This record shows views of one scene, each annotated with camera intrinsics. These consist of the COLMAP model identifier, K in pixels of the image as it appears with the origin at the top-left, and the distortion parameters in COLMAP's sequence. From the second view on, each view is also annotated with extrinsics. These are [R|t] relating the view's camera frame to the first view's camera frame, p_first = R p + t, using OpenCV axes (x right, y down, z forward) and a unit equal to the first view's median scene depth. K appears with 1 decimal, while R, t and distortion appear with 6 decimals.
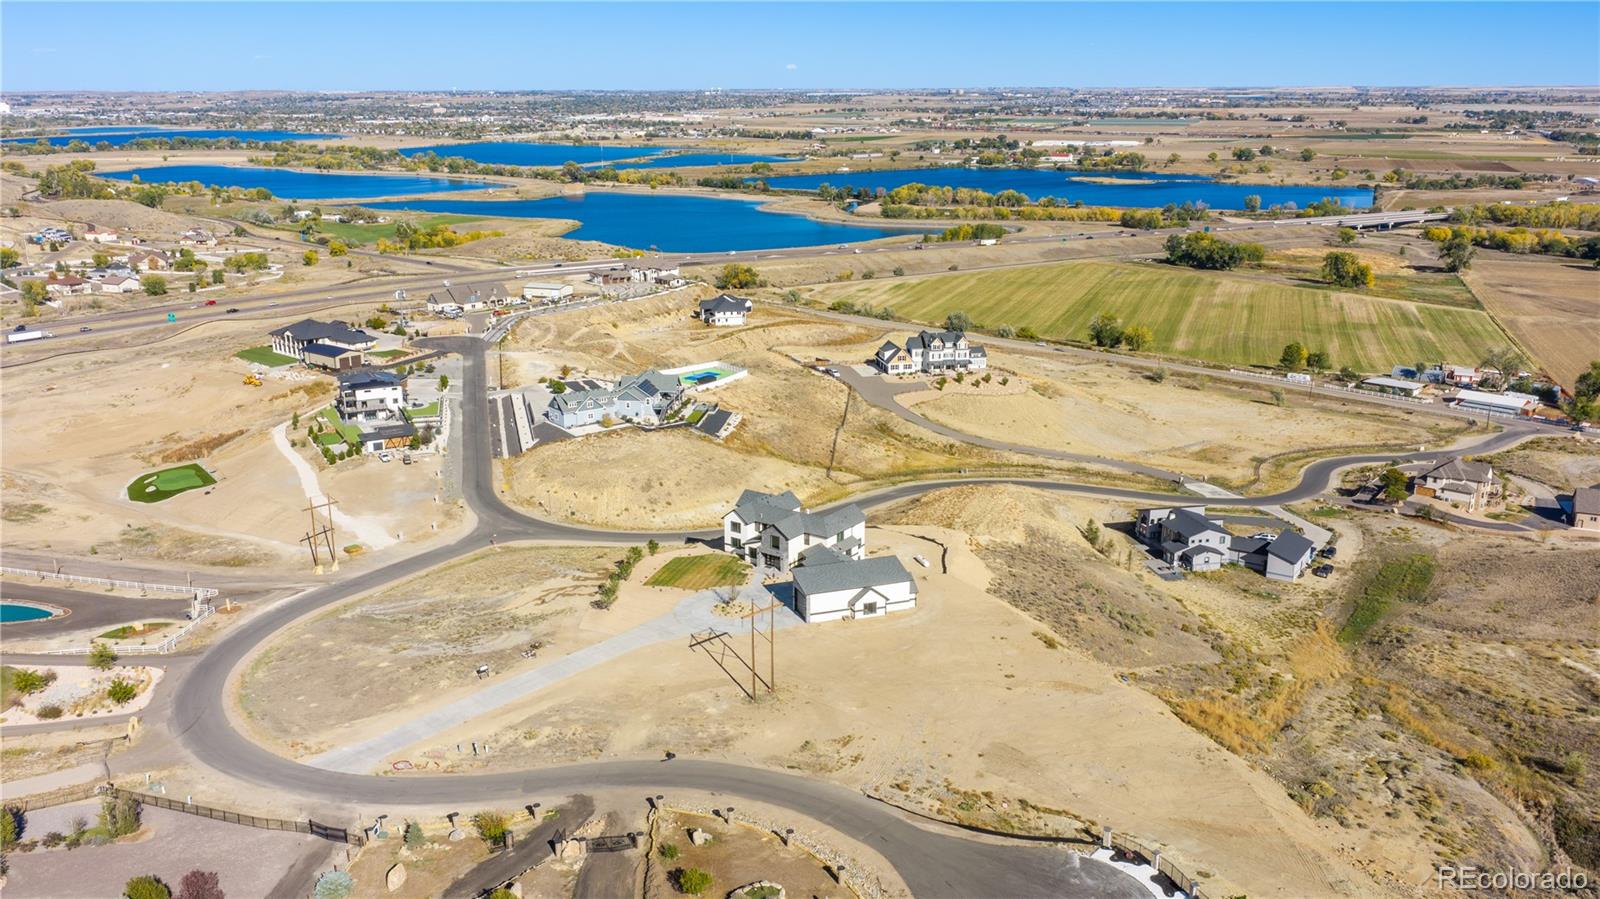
lens RADIAL K [[1324.6, 0, 800.0], [0, 1324.6, 449.5], [0, 0, 1]] dist [0.013930, -0.033963]
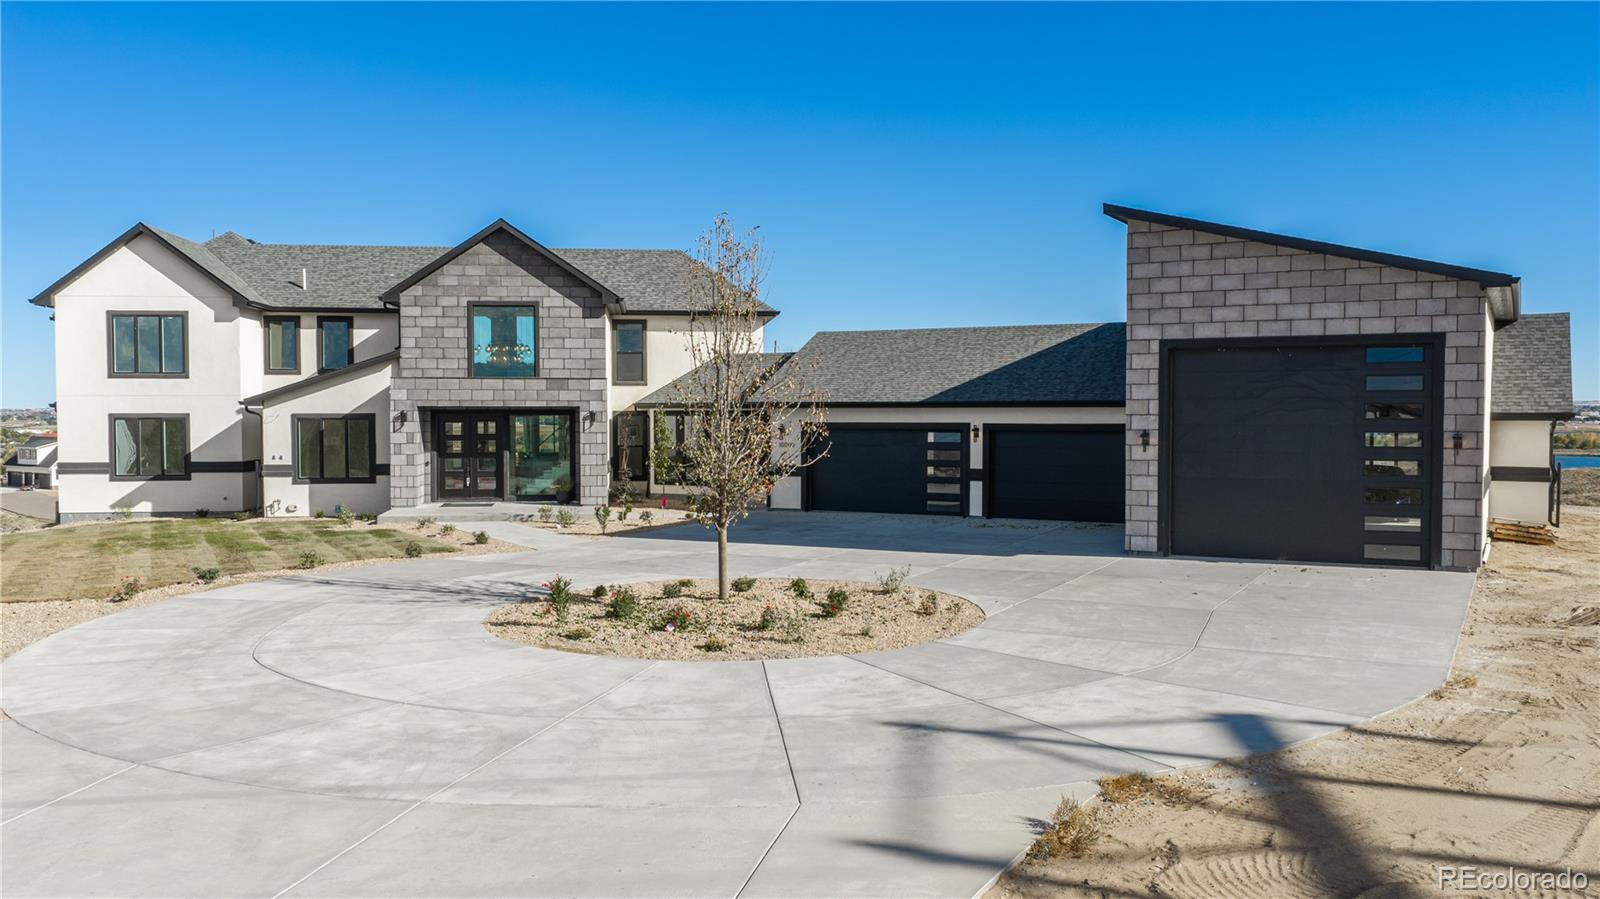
lens RADIAL K [[1324.6, 0, 800.0], [0, 1324.6, 449.5], [0, 0, 1]] dist [0.013930, -0.033963]
pose [[0.745114, -0.020410, 0.666624, -0.020030], [0.178477, 0.969179, -0.169817, 0.023127], [-0.642612, 0.245510, 0.725792, 0.169179]]
